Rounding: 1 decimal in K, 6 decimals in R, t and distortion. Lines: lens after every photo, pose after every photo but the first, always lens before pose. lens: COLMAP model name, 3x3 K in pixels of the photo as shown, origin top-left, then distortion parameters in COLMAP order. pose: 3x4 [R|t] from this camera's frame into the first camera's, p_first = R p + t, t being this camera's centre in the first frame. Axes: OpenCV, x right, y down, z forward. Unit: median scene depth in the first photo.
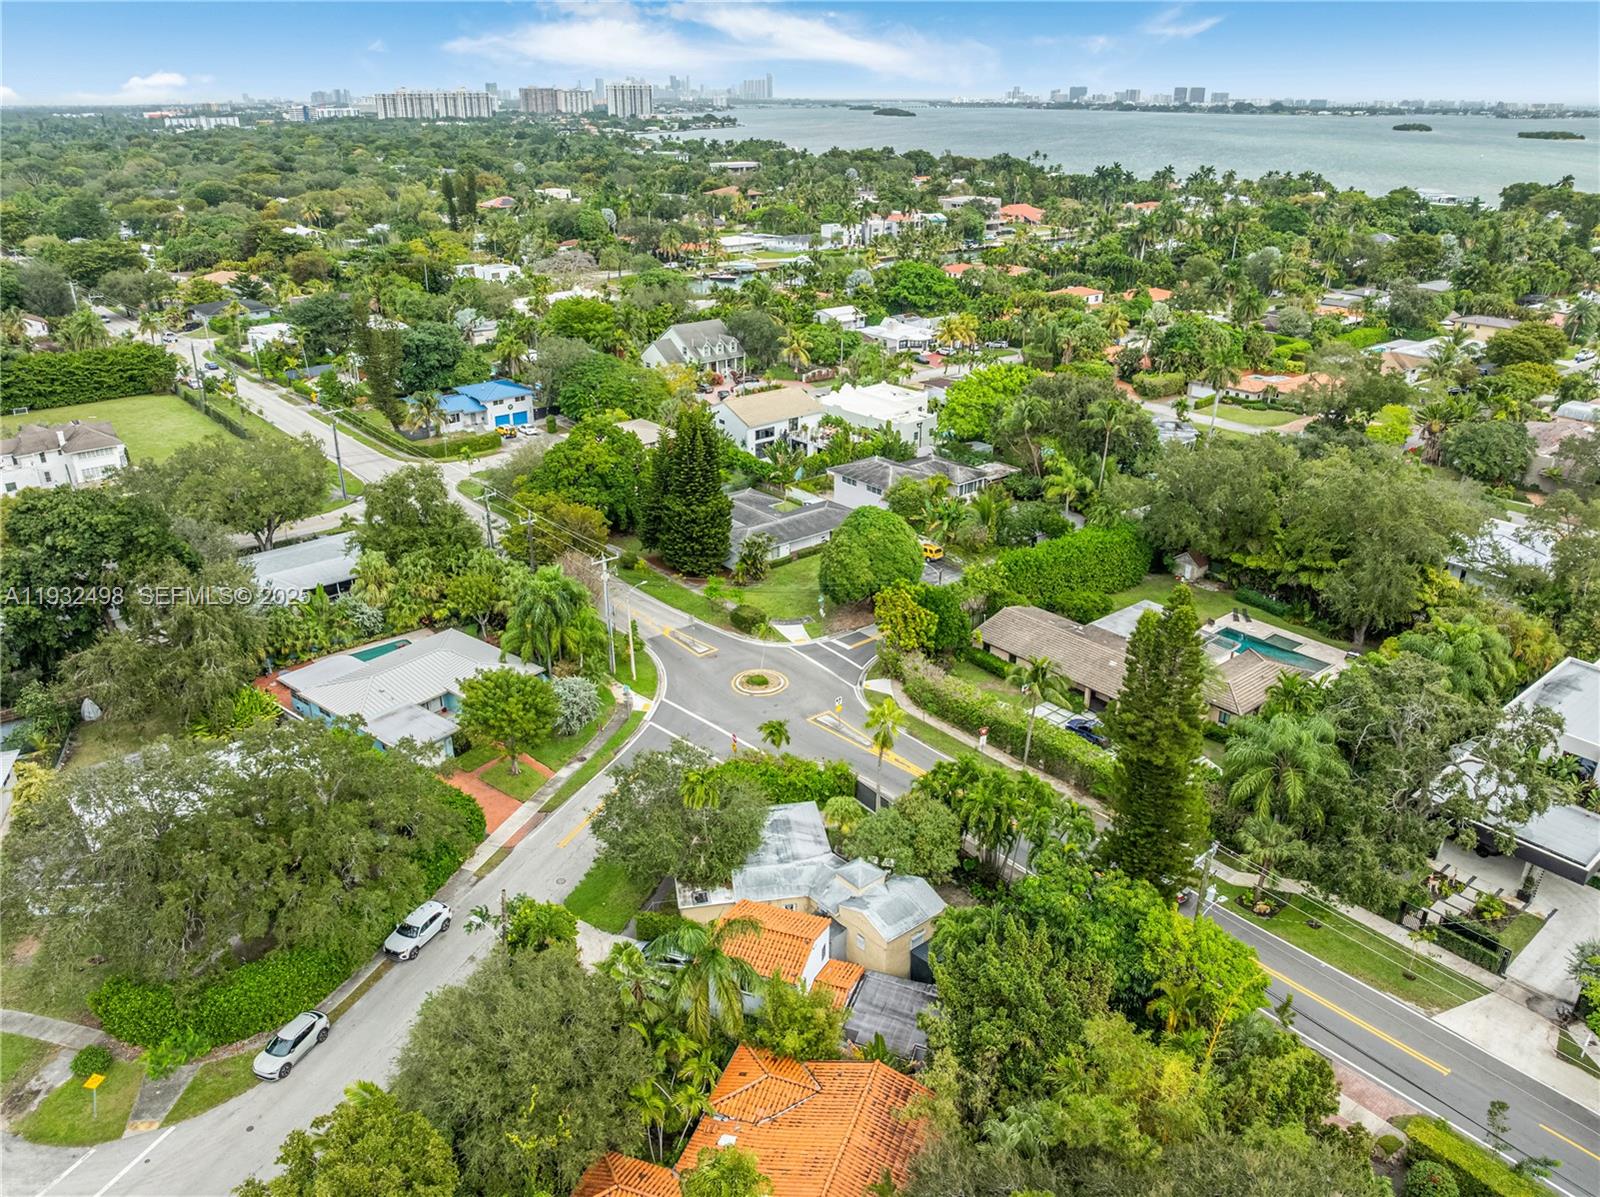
lens RADIAL K [[1138.8, 0, 797.7], [0, 1138.8, 592.4], [0, 0, 1]] dist [-0.034002, -0.004287]
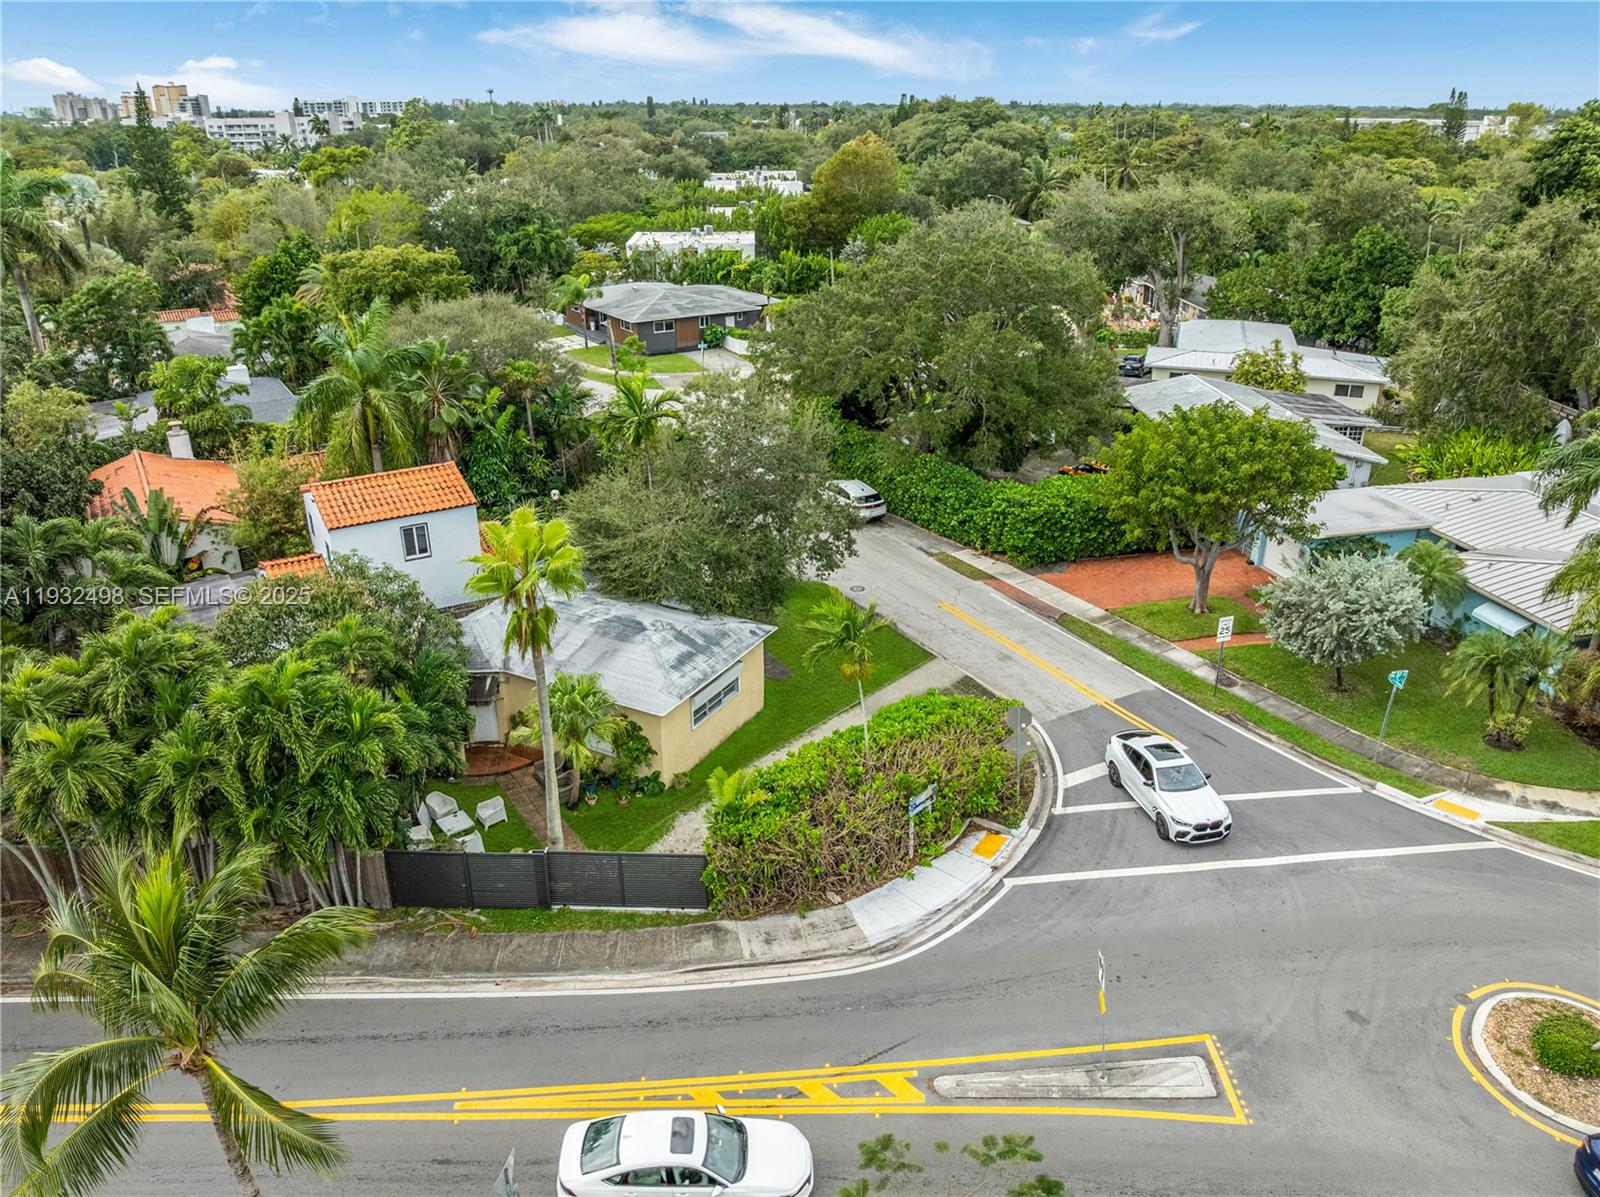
lens RADIAL K [[1137.9, 0, 795.0], [0, 1137.9, 602.3], [0, 0, 1]] dist [-0.038089, 0.002213]
pose [[-0.611817, 0.323474, -0.721834, 0.192440], [-0.309277, 0.742087, 0.594689, -0.077791], [0.728030, 0.587088, -0.353978, 0.816718]]
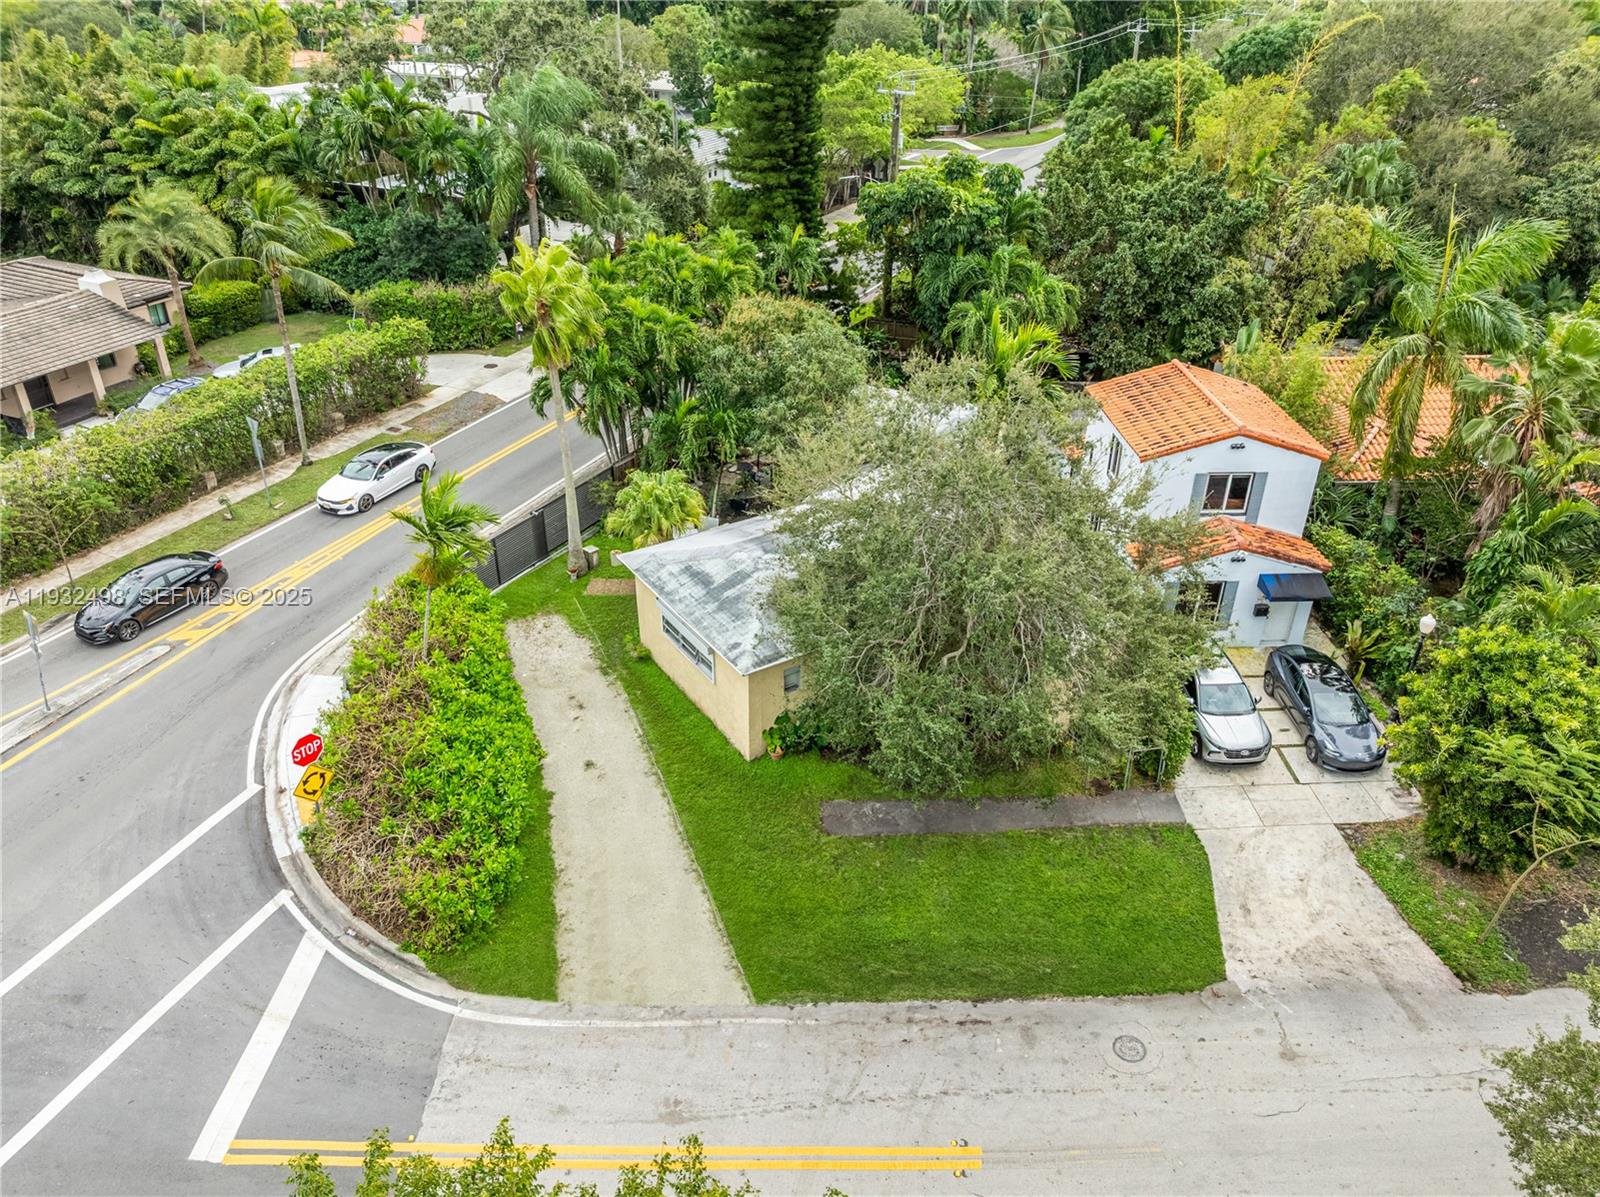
lens RADIAL K [[1138.8, 0, 797.7], [0, 1138.8, 592.4], [0, 0, 1]] dist [-0.034002, -0.004287]
pose [[-0.400810, -0.464983, 0.789394, -0.233793], [0.354711, 0.715672, 0.601660, -0.016601], [-0.844708, 0.521157, -0.121914, 0.705769]]
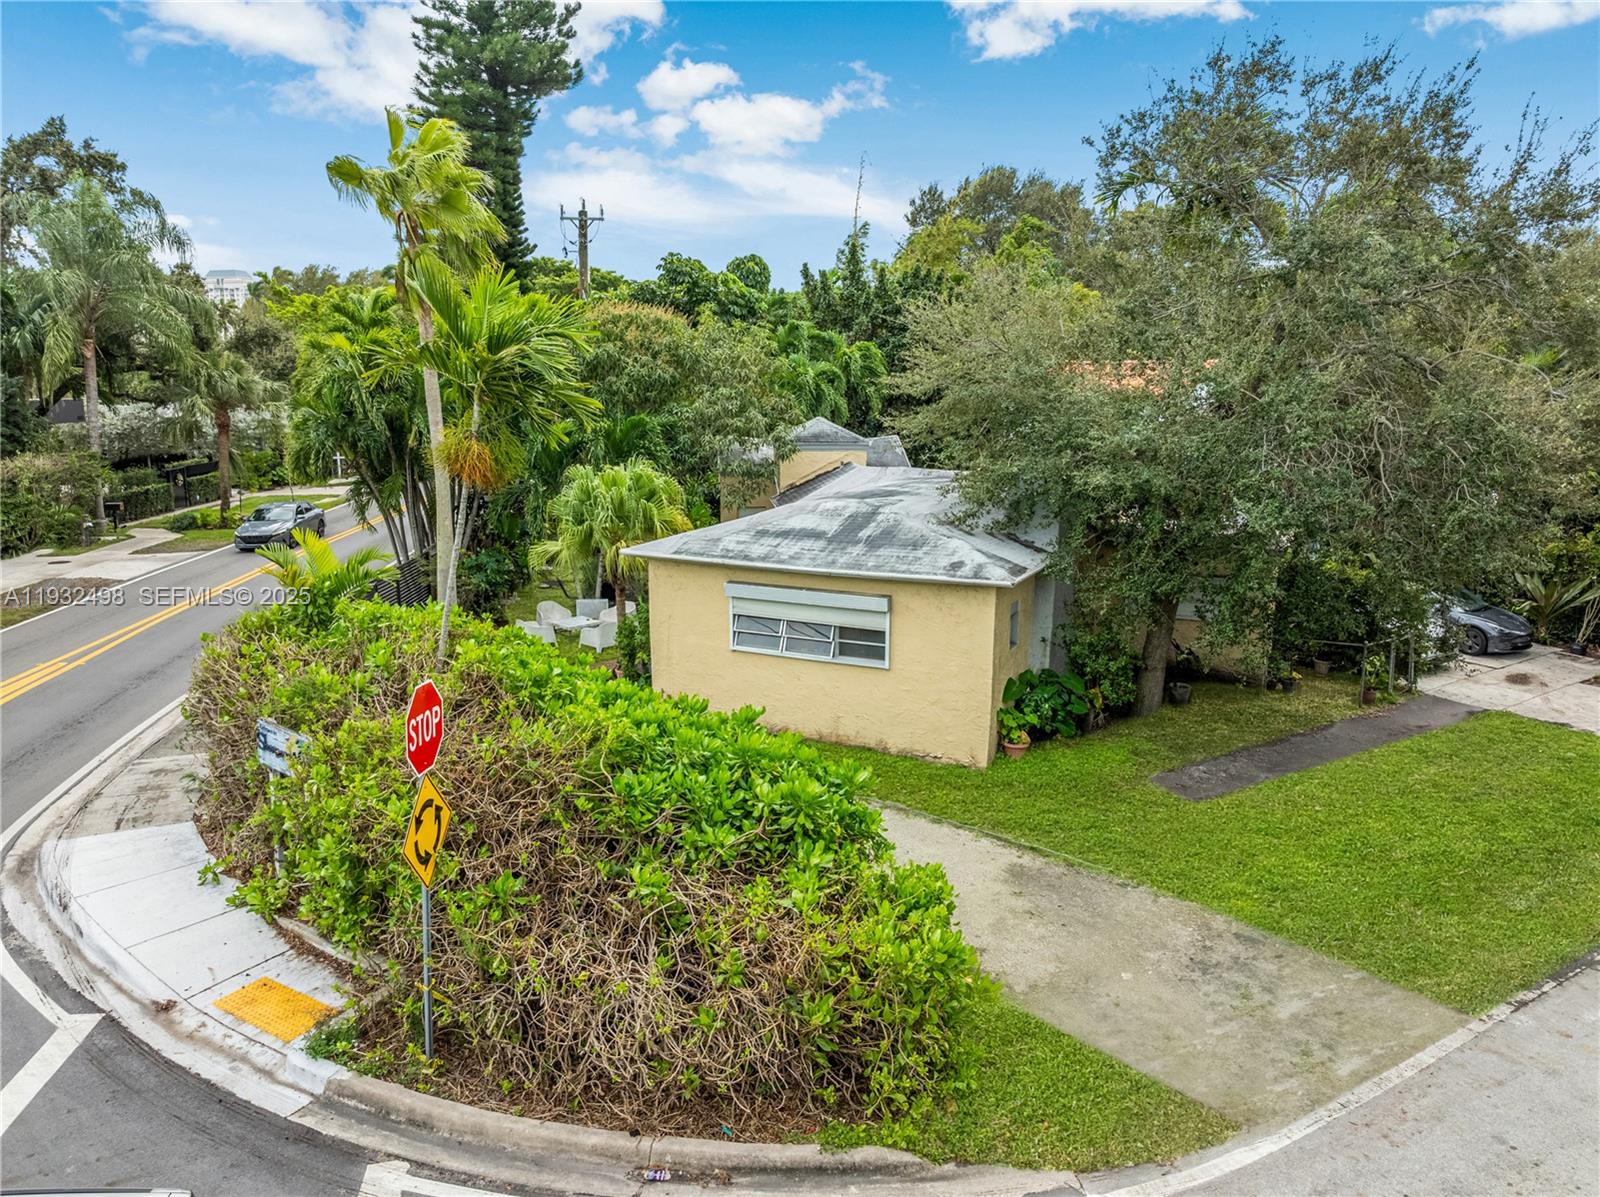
lens RADIAL K [[1132.1, 0, 798.4], [0, 1132.1, 600.7], [0, 0, 1]] dist [-0.049436, 0.024162]
pose [[-0.815709, -0.111386, 0.567637, -0.110555], [0.228921, 0.839017, 0.493604, 0.057796], [-0.531238, 0.532581, -0.658895, 0.807396]]
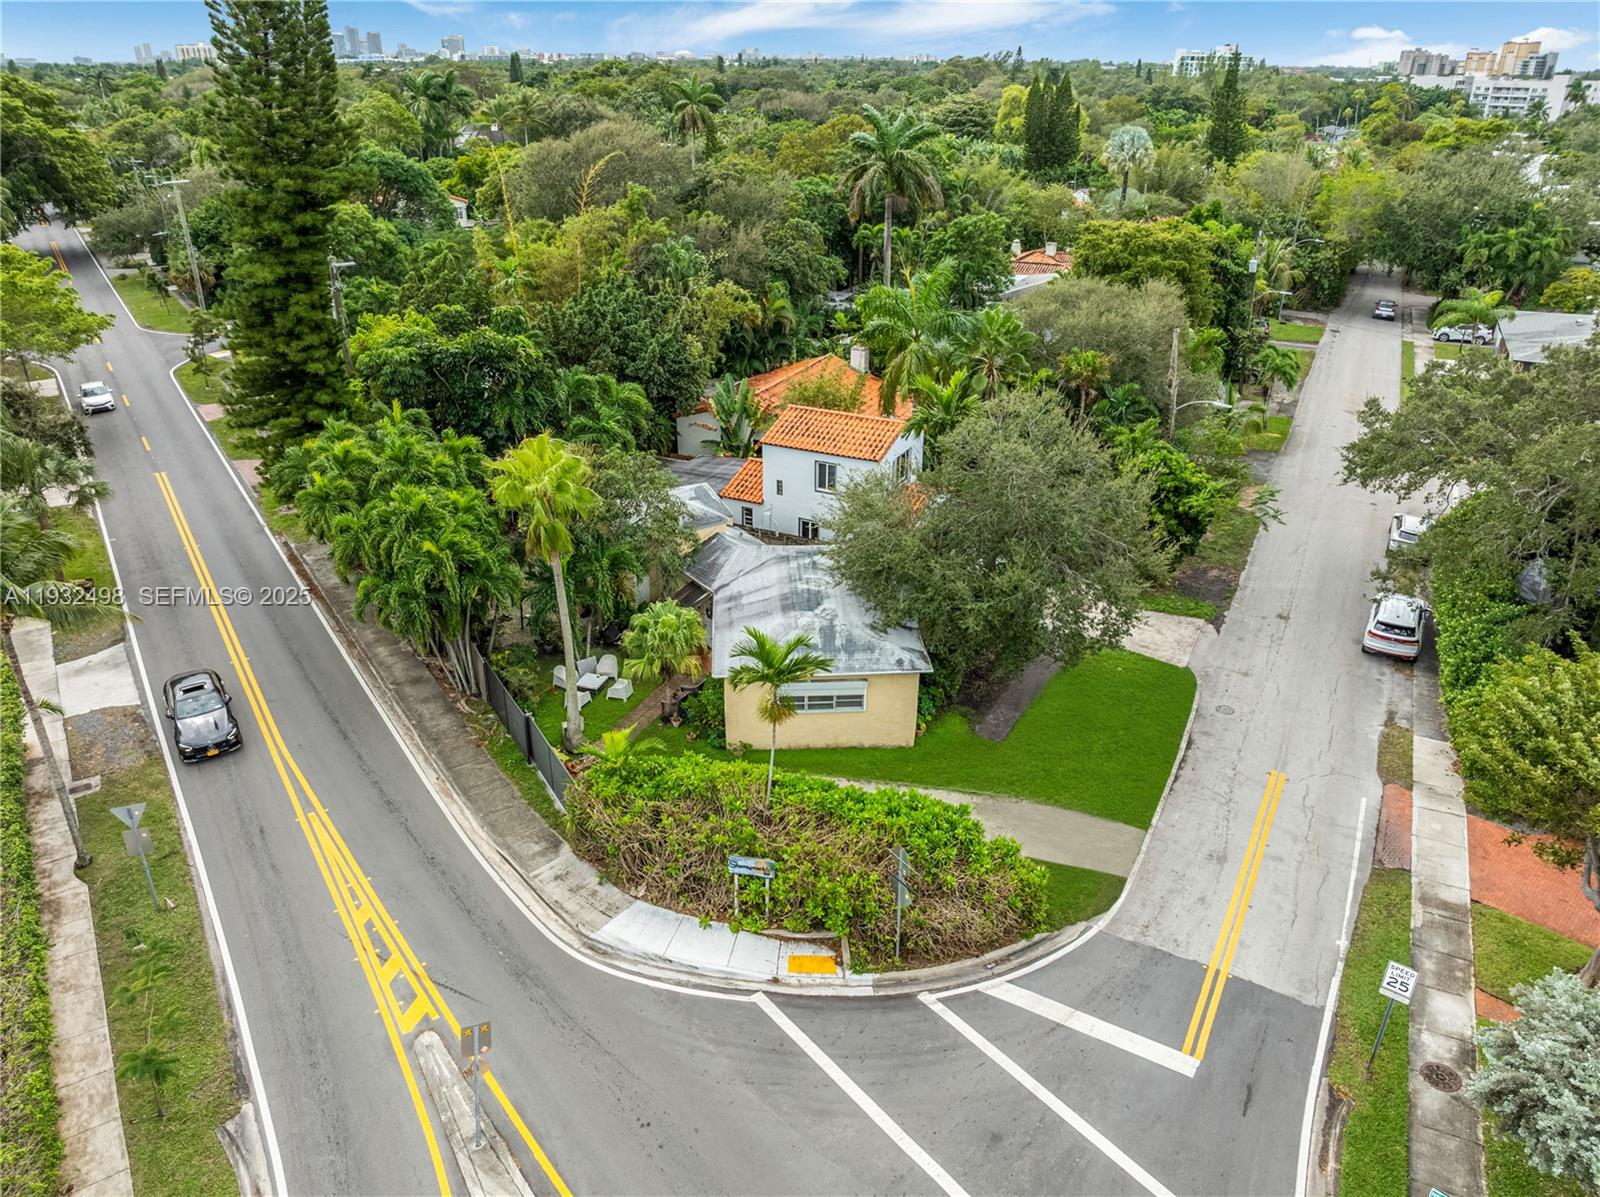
lens RADIAL K [[1130.5, 0, 798.6], [0, 1130.5, 600.8], [0, 0, 1]] dist [-0.039508, 0.008015]
pose [[-0.994812, -0.045794, 0.090839, -0.040653], [0.038822, 0.654476, 0.755086, -0.116930], [-0.094030, 0.754695, -0.649302, 0.887988]]
